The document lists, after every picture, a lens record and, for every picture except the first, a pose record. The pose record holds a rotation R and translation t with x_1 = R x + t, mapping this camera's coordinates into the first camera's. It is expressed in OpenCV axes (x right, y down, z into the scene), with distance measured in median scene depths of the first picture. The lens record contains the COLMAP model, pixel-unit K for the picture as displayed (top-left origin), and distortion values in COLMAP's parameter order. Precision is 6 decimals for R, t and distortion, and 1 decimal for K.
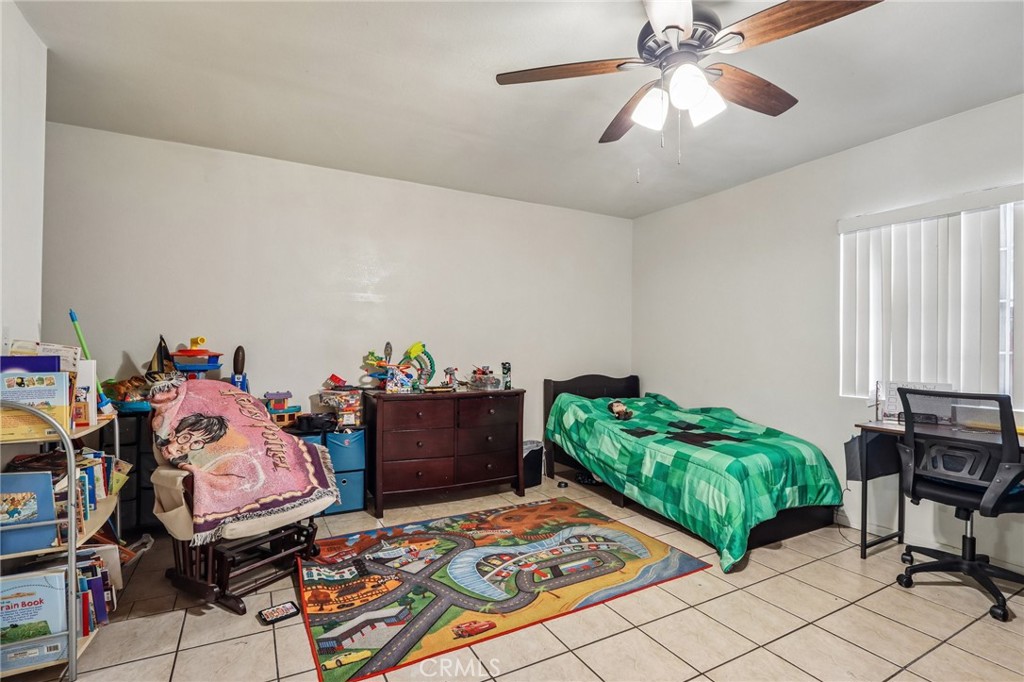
lens RADIAL K [[484.1, 0, 510.0], [0, 484.1, 348.5], [0, 0, 1]] dist [-0.012726, 0.001286]
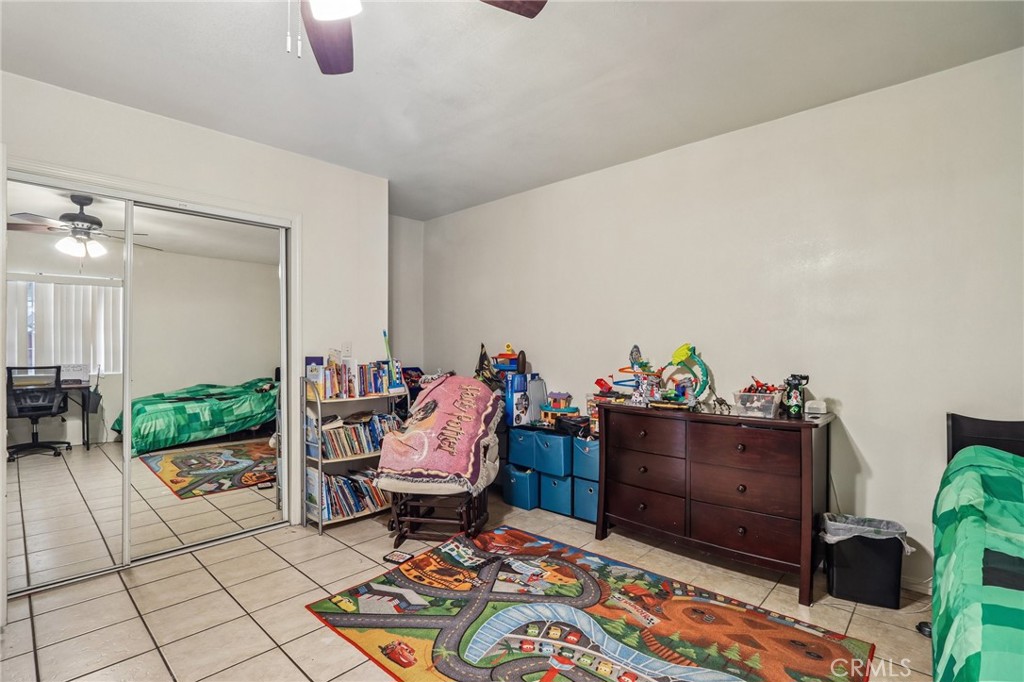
lens RADIAL K [[484.1, 0, 515.2], [0, 484.1, 349.6], [0, 0, 1]] dist [-0.012726, 0.001286]
pose [[0.319780, -0.008157, -0.947457, 0.679689], [0.003334, 0.999966, -0.007484, 0.001202], [0.947486, -0.000766, 0.319796, 0.705054]]
